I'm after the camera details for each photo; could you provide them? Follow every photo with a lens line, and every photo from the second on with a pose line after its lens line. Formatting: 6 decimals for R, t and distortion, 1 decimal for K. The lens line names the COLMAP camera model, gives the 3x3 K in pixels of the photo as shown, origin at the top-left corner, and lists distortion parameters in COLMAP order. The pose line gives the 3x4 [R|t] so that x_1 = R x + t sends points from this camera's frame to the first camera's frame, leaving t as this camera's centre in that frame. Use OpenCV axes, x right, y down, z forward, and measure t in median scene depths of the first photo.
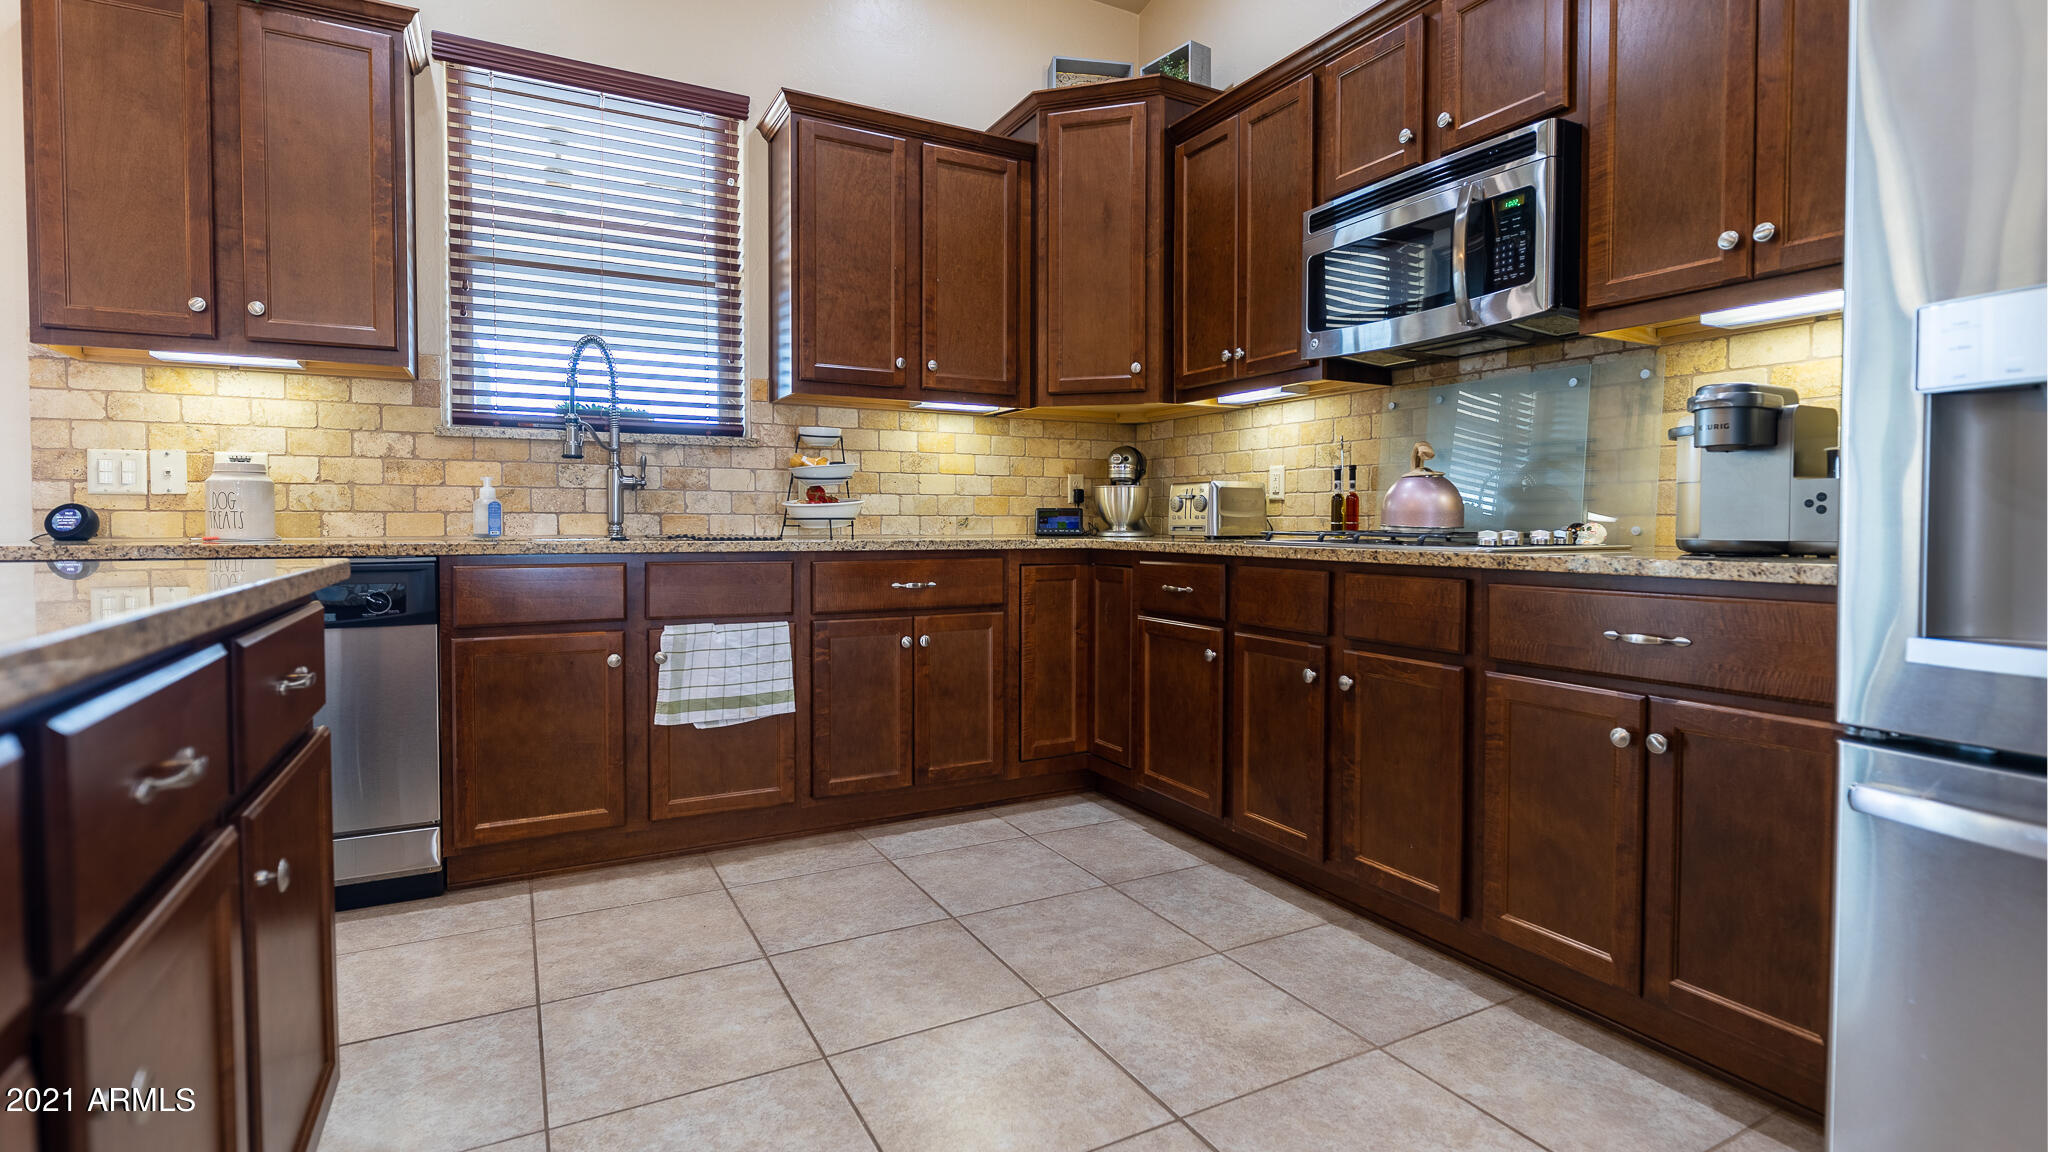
lens RADIAL K [[977.3, 0, 1026.2], [0, 977.3, 547.1], [0, 0, 1]] dist [-0.001498, -0.000847]
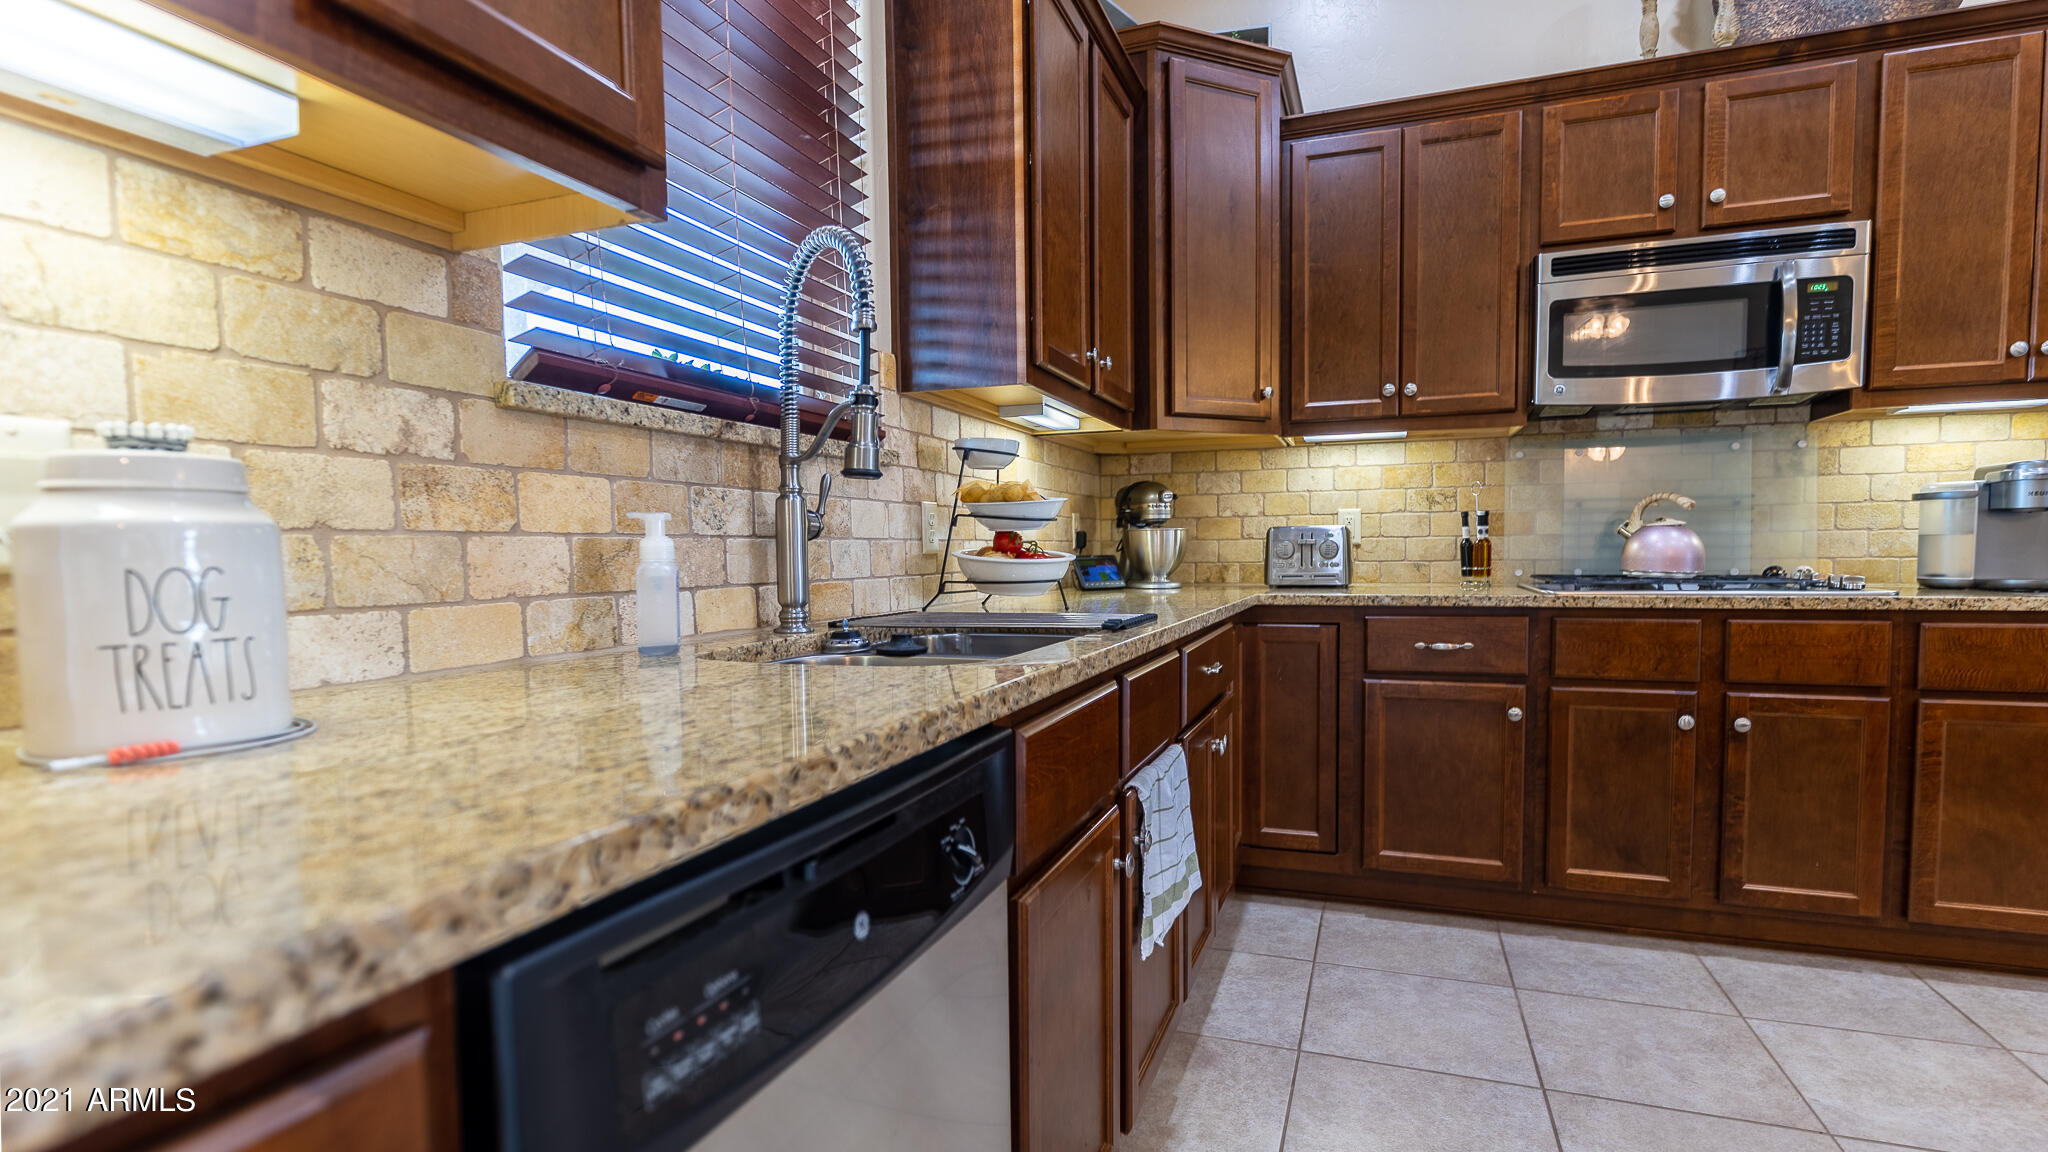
lens RADIAL K [[978.2, 0, 1034.8], [0, 978.2, 611.4], [0, 0, 1]] dist [-0.001536, 0.000045]
pose [[0.742660, -0.055313, 0.667381, -0.727856], [0.033348, 0.998401, 0.045638, -0.043182], [-0.668838, -0.011638, 0.743317, 0.574955]]
